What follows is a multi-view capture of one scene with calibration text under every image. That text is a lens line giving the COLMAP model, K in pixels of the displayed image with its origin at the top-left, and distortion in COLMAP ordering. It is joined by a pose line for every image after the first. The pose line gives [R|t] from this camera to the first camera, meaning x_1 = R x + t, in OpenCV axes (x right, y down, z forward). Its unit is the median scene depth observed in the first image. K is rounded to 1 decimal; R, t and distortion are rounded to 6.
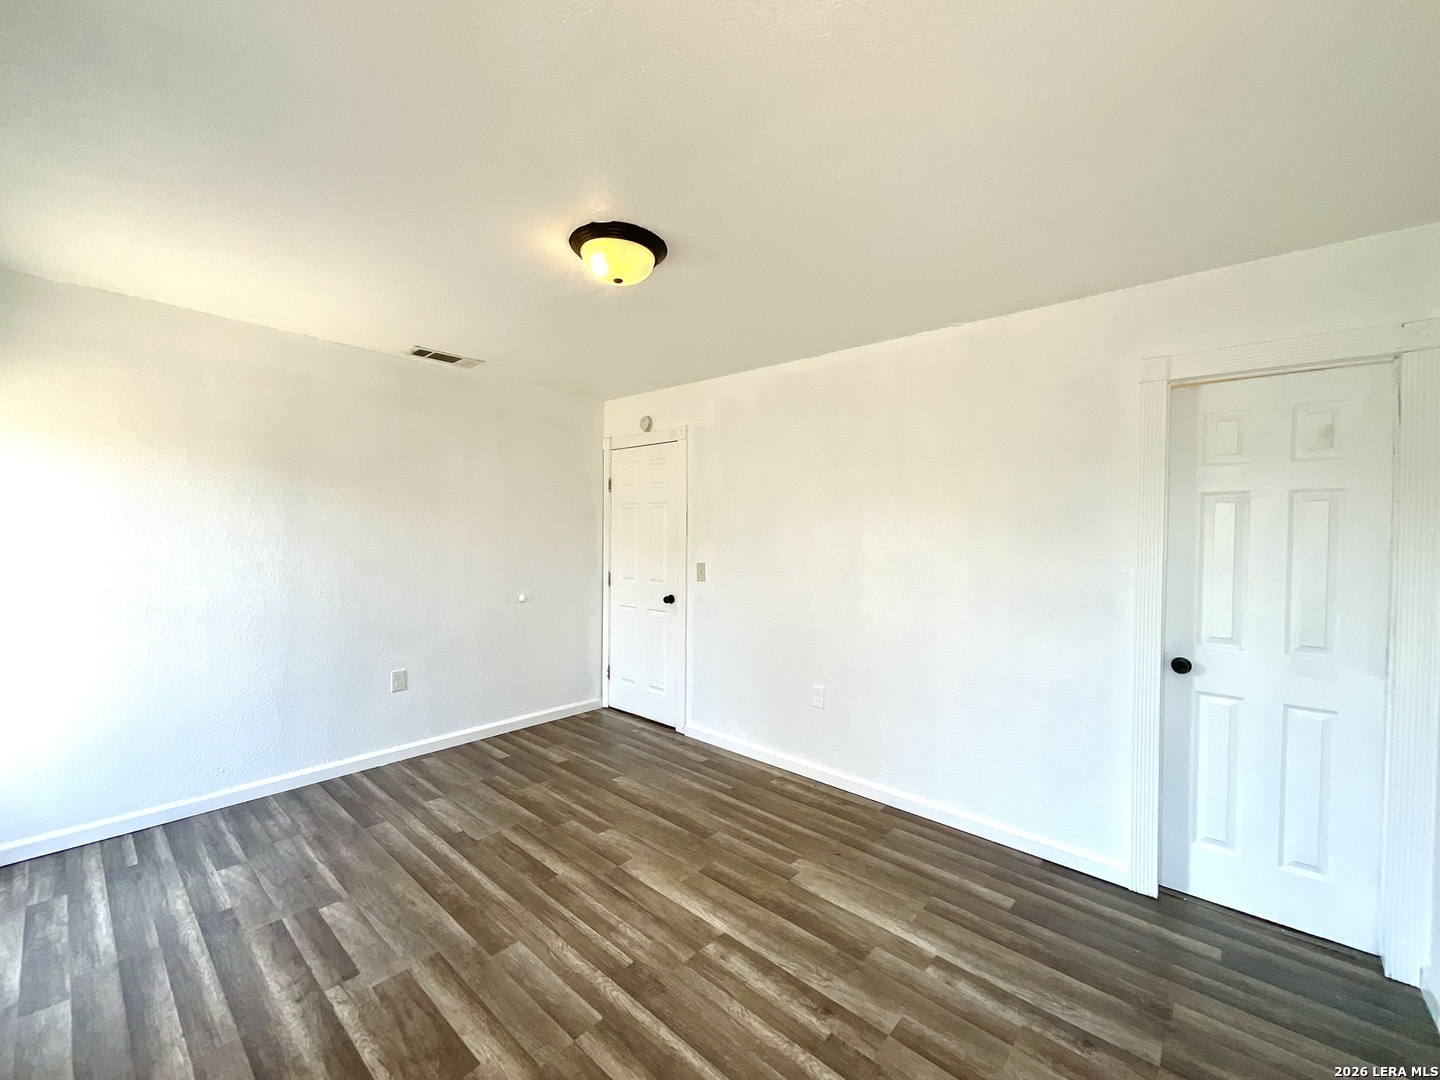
lens RADIAL K [[578.8, 0, 717.8], [0, 578.8, 542.9], [0, 0, 1]] dist [-0.000464, -0.000083]
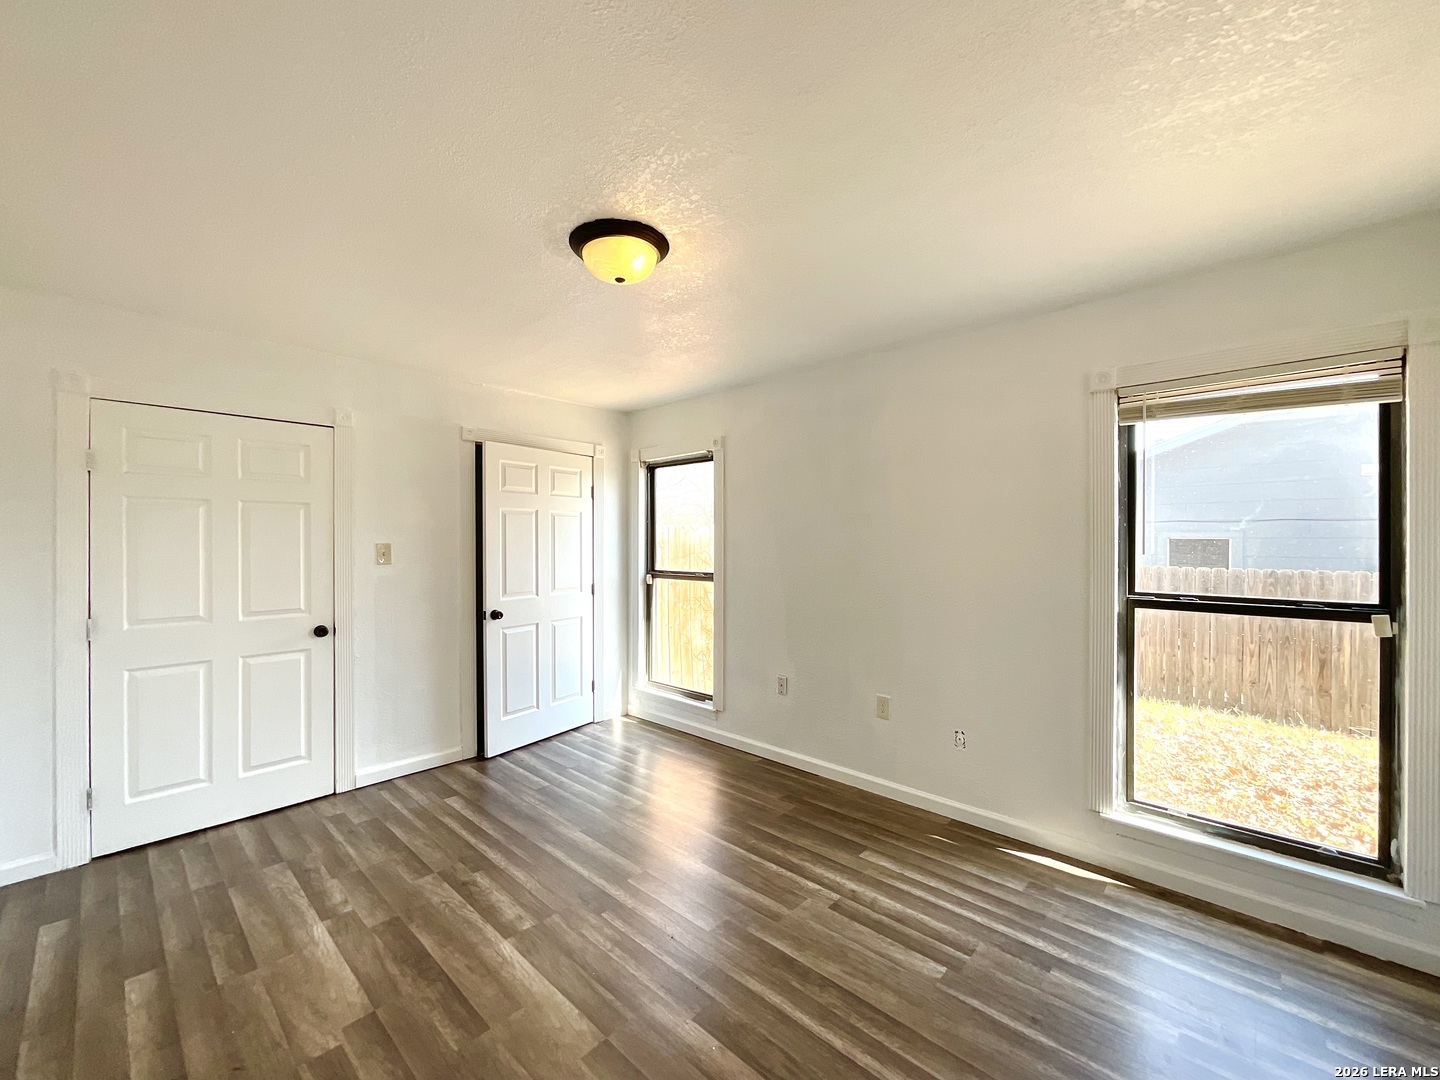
lens RADIAL K [[578.8, 0, 717.8], [0, 578.8, 542.9], [0, 0, 1]] dist [-0.000464, -0.000083]
pose [[-0.999343, -0.015948, 0.032550, -0.377633], [-0.015342, 0.999706, 0.018787, -0.029244], [-0.032840, 0.018276, -0.999294, 1.991518]]
